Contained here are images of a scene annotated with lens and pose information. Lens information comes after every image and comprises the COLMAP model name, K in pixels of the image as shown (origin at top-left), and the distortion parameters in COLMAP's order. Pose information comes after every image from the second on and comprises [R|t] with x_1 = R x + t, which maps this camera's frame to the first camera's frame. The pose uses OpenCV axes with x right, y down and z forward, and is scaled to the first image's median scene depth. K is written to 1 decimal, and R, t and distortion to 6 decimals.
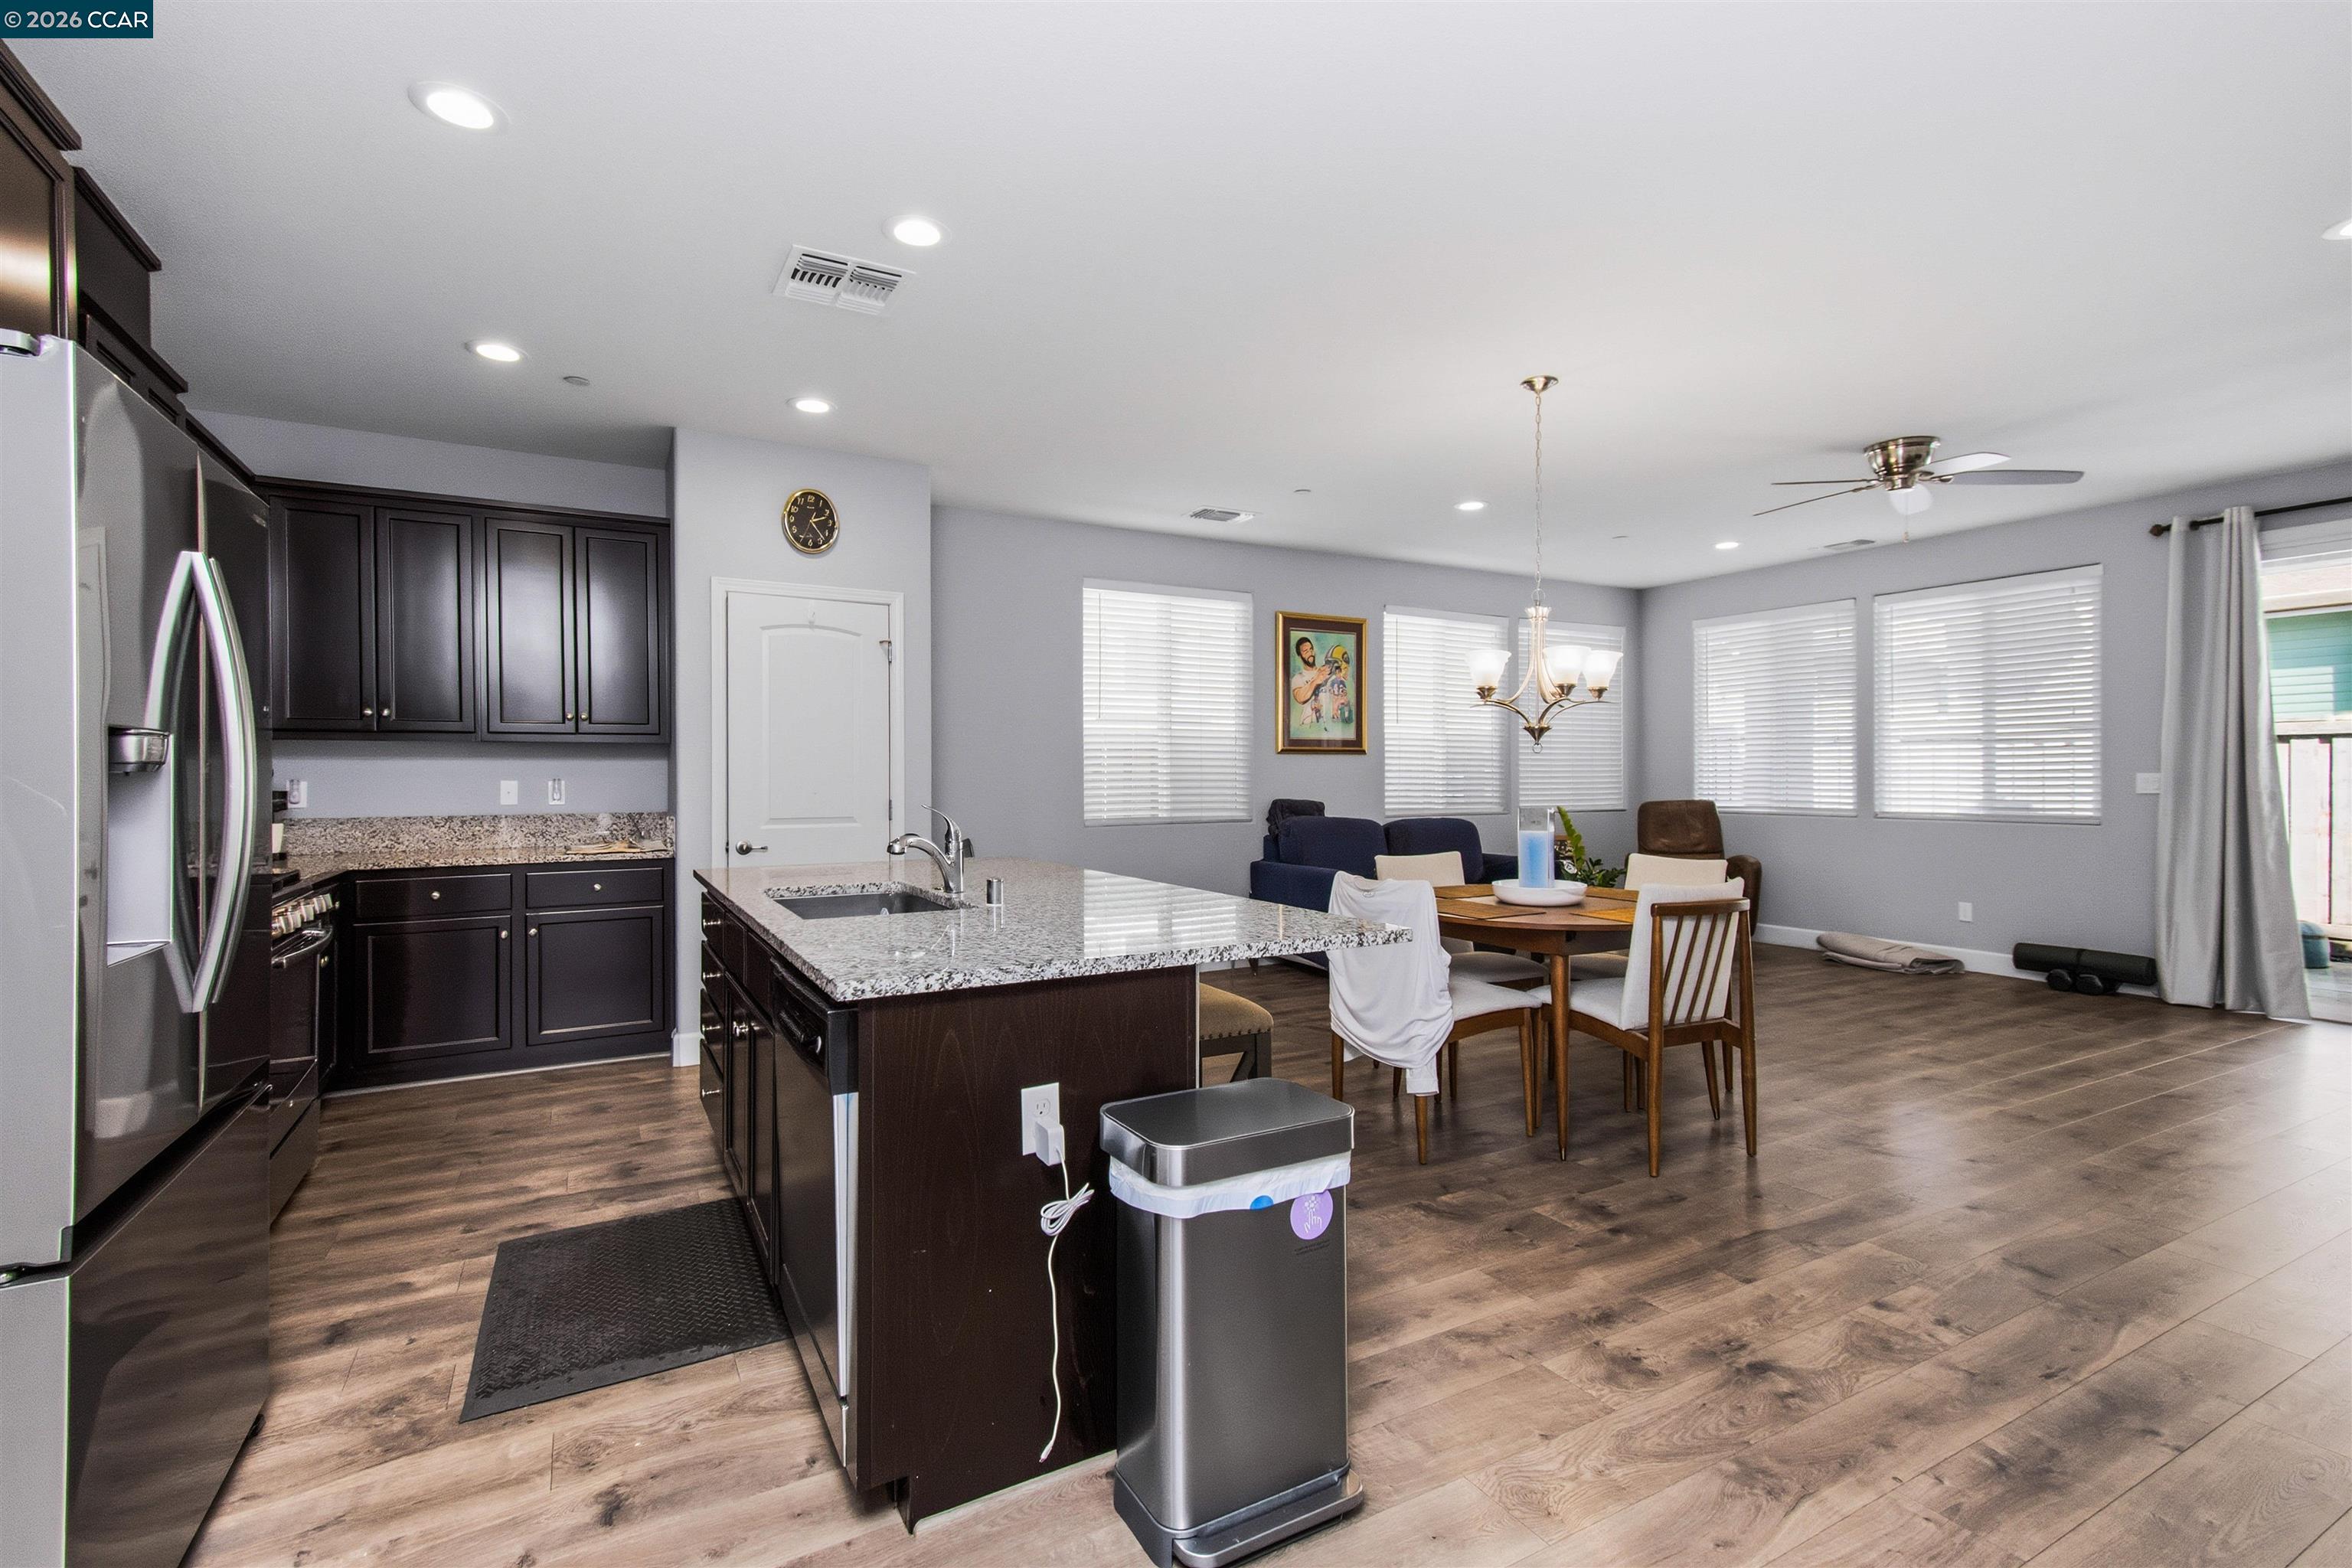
lens RADIAL K [[1068.2, 0, 1186.1], [0, 1068.2, 761.6], [0, 0, 1]] dist [0.013350, -0.000396]
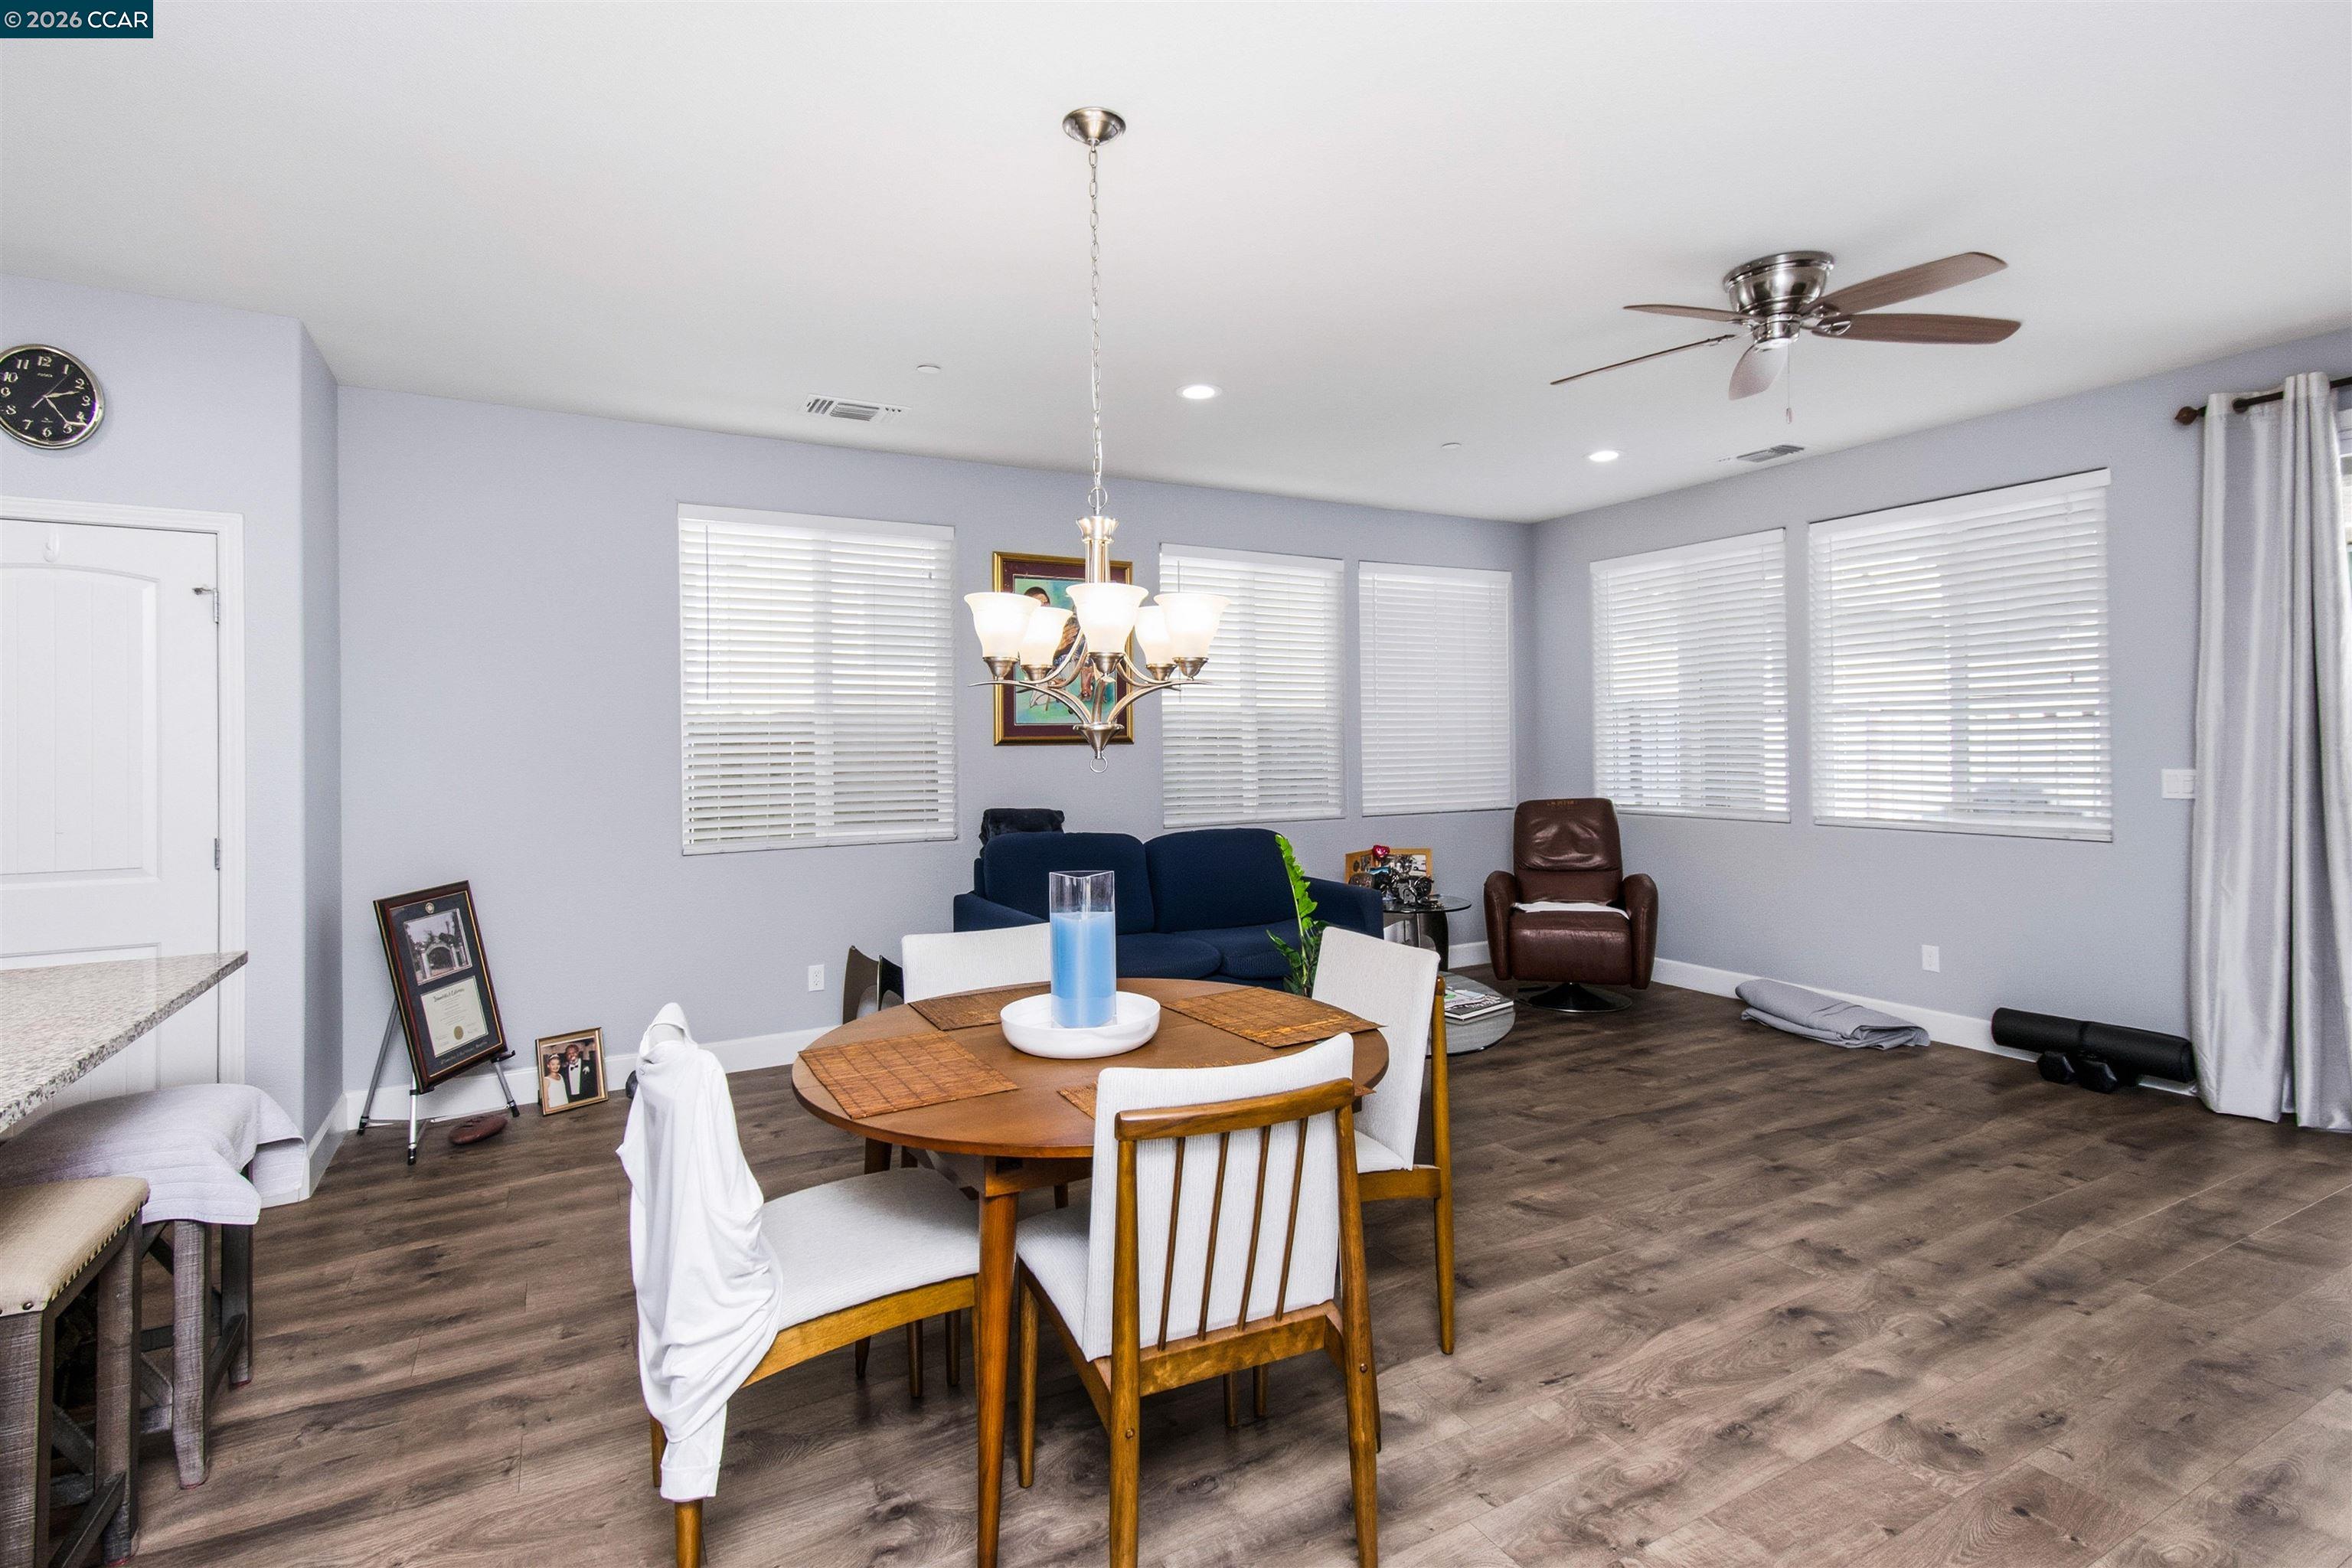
lens RADIAL K [[1110.3, 0, 1183.3], [0, 1110.3, 739.3], [0, 0, 1]] dist [0.015641, -0.000297]
pose [[0.999954, -0.008086, -0.005136, 0.241294], [0.008136, 0.999918, 0.009850, -0.019894], [0.005056, -0.009892, 0.999938, 0.261901]]
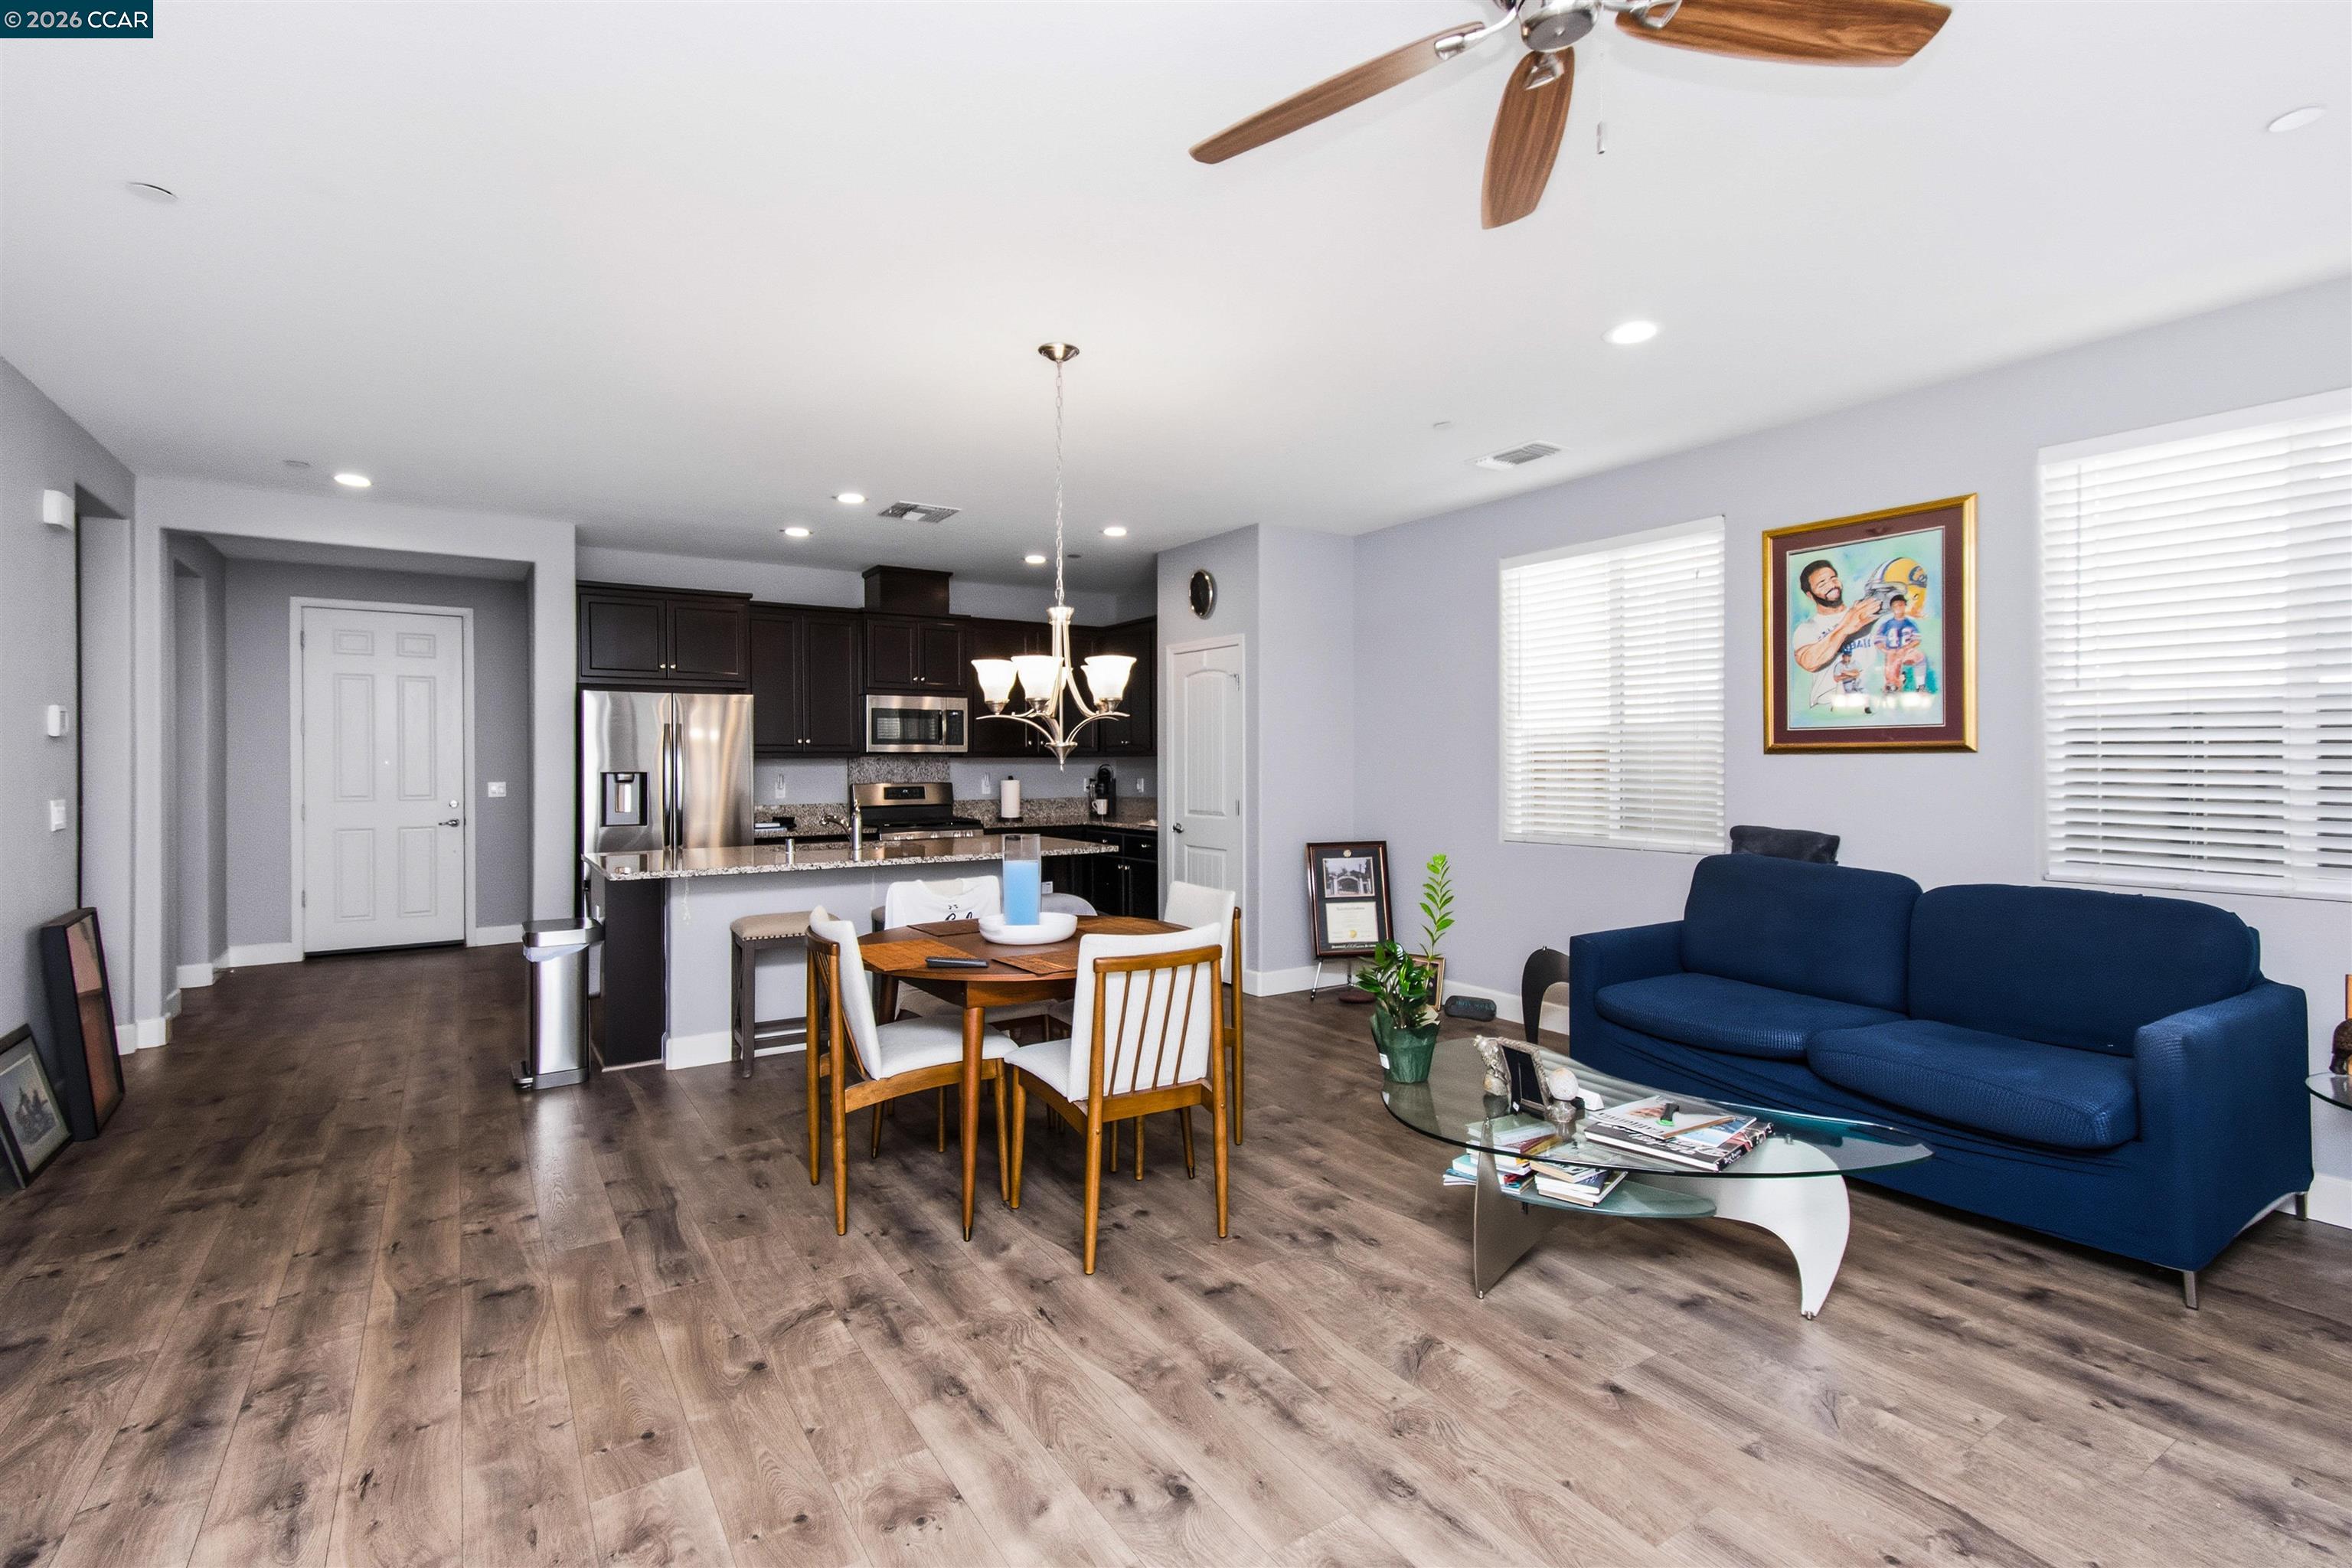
lens RADIAL K [[1089.1, 0, 1174.4], [0, 1089.1, 768.0], [0, 0, 1]] dist [0.020756, -0.000417]
pose [[0.067412, 0.011825, -0.997655, 0.789904], [0.020083, 0.999711, 0.013206, -0.016242], [0.997523, -0.020926, 0.067155, 0.664202]]
